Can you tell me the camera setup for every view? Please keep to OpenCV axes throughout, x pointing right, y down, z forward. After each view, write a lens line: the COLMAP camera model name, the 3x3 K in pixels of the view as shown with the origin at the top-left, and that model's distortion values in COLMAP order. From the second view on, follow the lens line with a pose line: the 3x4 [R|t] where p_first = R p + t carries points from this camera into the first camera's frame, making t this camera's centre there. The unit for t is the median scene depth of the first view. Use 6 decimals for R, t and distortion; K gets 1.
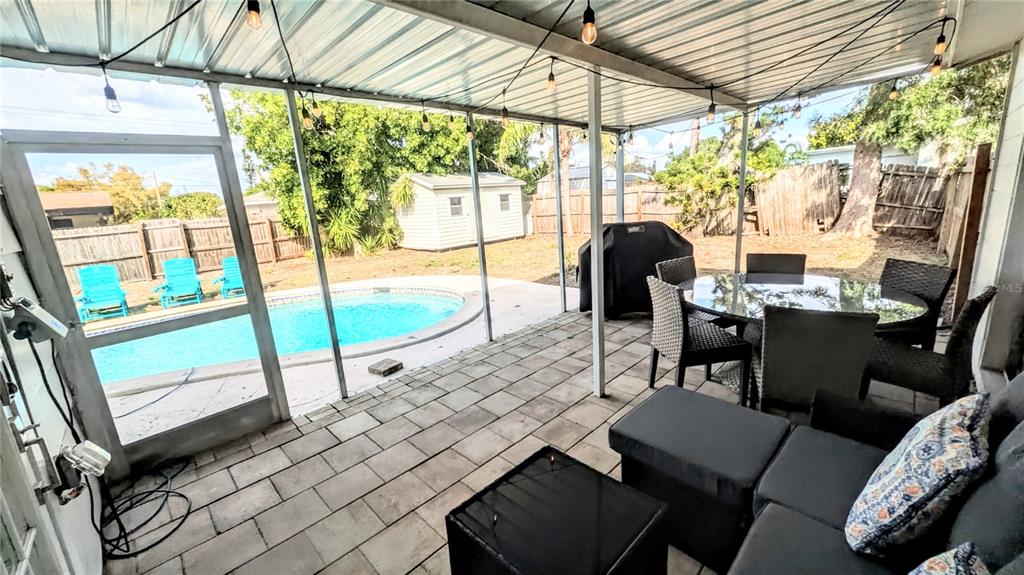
lens RADIAL K [[399.2, 0, 508.9], [0, 399.2, 287.2], [0, 0, 1]] dist [0.007203, -0.002748]
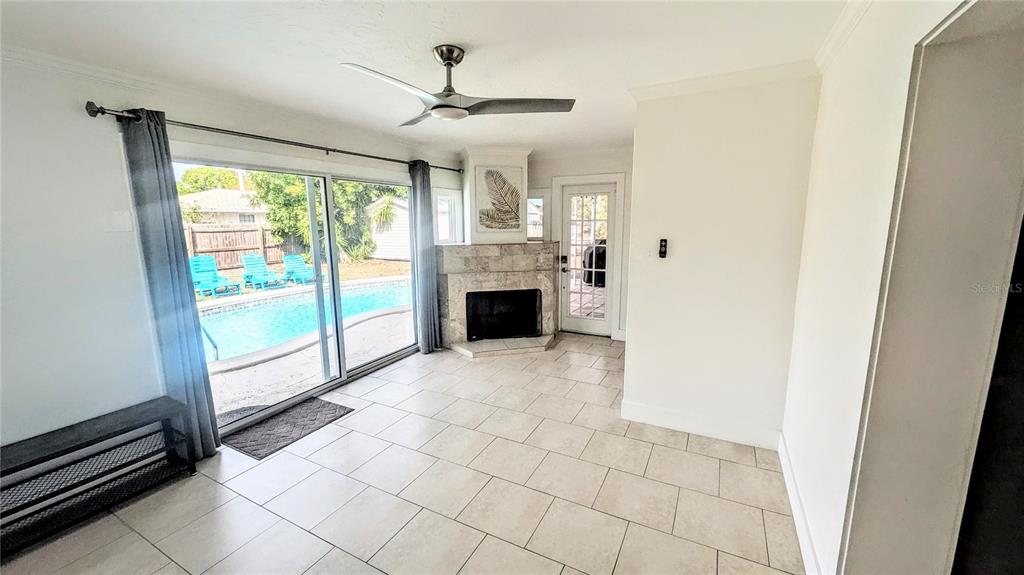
lens RADIAL K [[399.2, 0, 508.9], [0, 399.2, 287.2], [0, 0, 1]] dist [0.007203, -0.002748]
pose [[0.952822, 0.020007, 0.302869, -0.273455], [0.002067, 0.997374, -0.072389, 0.078491], [-0.303523, 0.069600, 0.950279, -0.259326]]
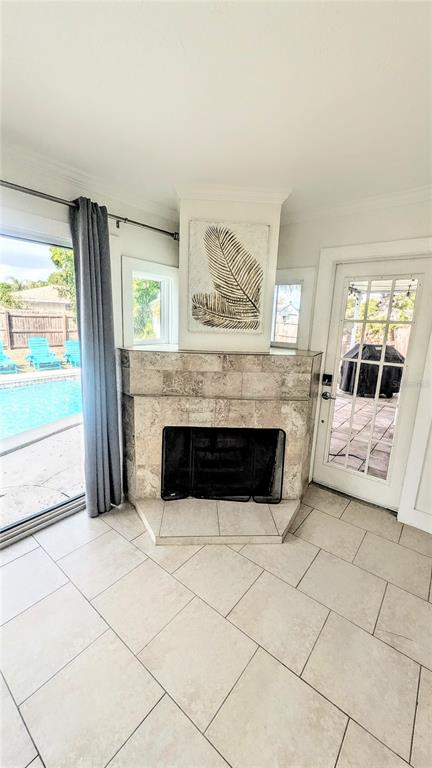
lens RADIAL K [[299.4, 0, 216.8], [0, 299.4, 381.7], [0, 0, 1]] dist [0.007203, -0.002748]
pose [[0.986678, 0.090752, 0.135022, -0.200978], [-0.088388, 0.995811, -0.023413, 0.035846], [-0.136581, 0.011167, 0.990566, -0.089854]]
